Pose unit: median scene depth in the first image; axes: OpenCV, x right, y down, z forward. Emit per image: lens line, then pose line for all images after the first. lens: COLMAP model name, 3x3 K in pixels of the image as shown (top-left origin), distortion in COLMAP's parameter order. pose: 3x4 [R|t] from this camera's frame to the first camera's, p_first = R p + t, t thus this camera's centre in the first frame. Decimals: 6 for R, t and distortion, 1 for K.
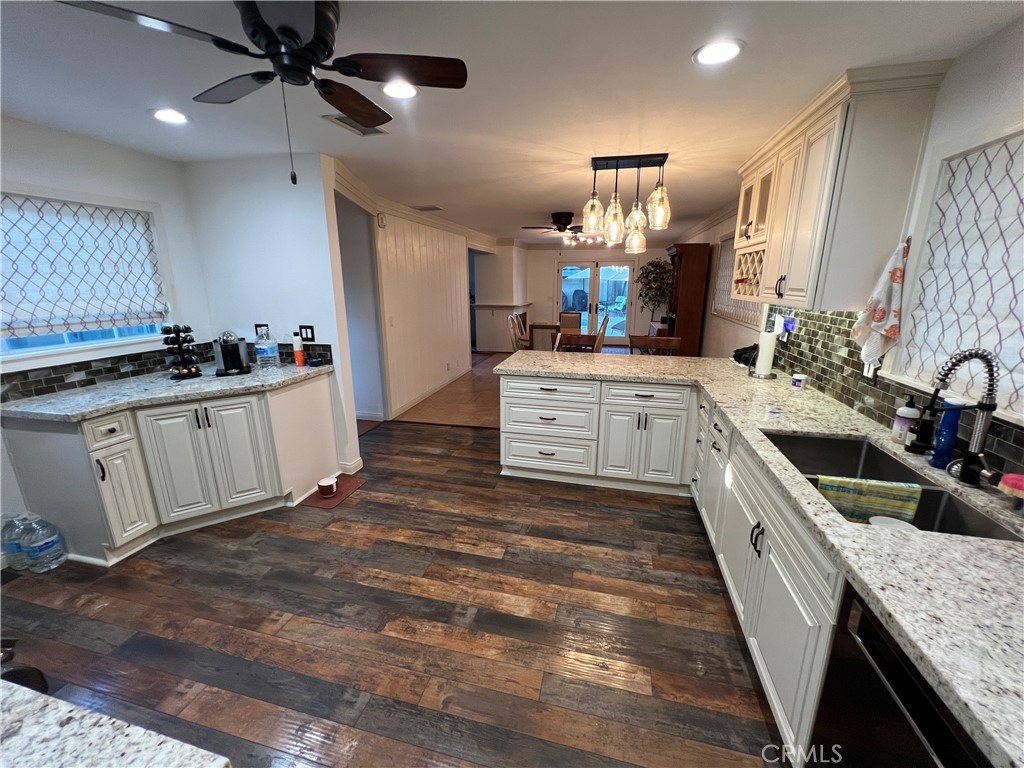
lens RADIAL K [[409.5, 0, 510.3], [0, 409.5, 380.9], [0, 0, 1]] dist [-0.000496, 0.000402]
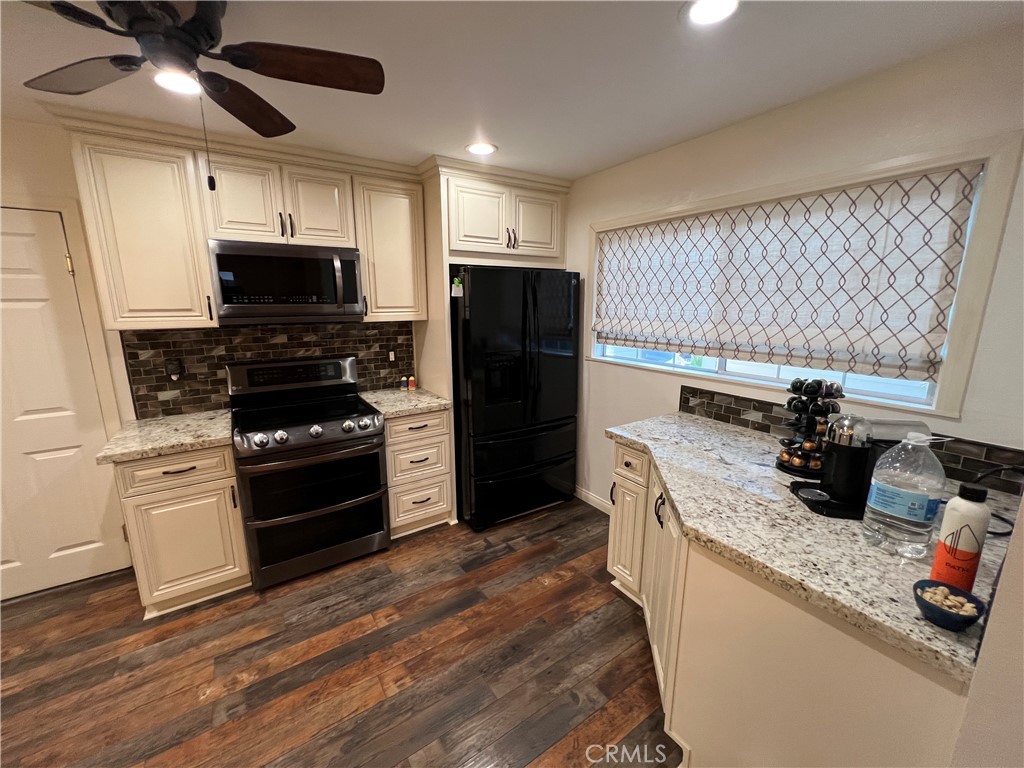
lens RADIAL K [[411.4, 0, 509.6], [0, 411.4, 381.6], [0, 0, 1]] dist [-0.002144, 0.000727]
pose [[-0.670262, 0.149802, -0.726848, -0.138450], [-0.174510, 0.920137, 0.350562, -0.275087], [0.721315, 0.361811, -0.590591, 1.098644]]
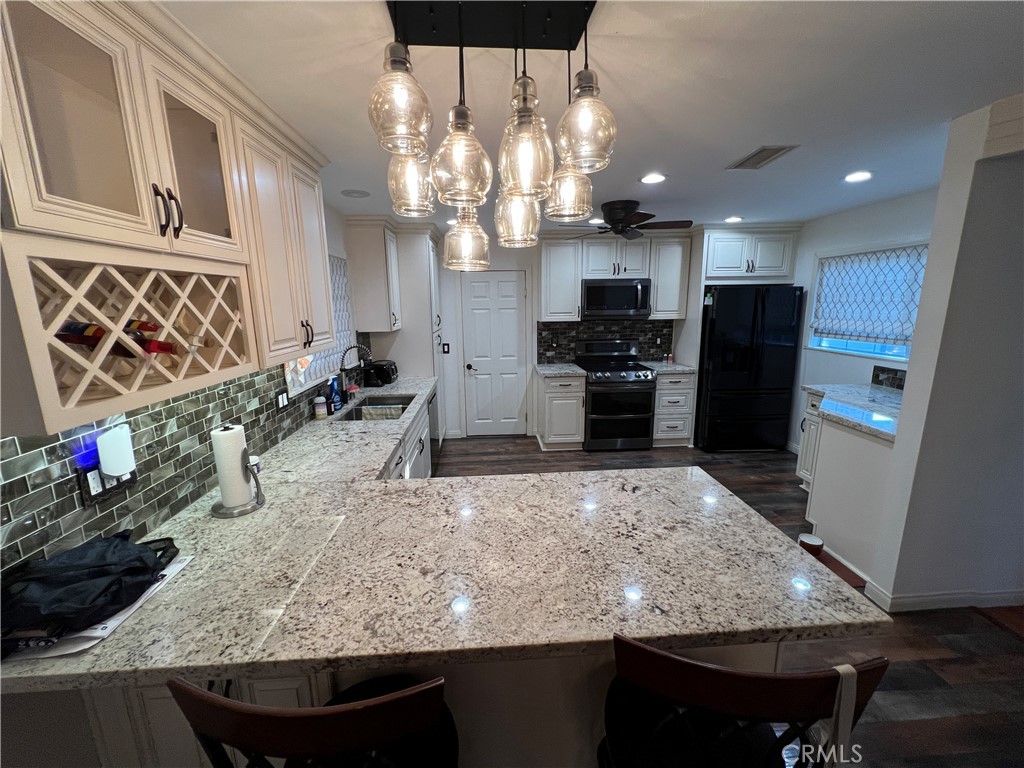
lens RADIAL K [[411.4, 0, 509.9], [0, 411.4, 382.0], [0, 0, 1]] dist [-0.002144, 0.000727]
pose [[-0.953641, 0.074463, -0.291590, 0.462840], [-0.054614, 0.909999, 0.410998, -0.448213], [0.295951, 0.407869, -0.863745, 1.668068]]
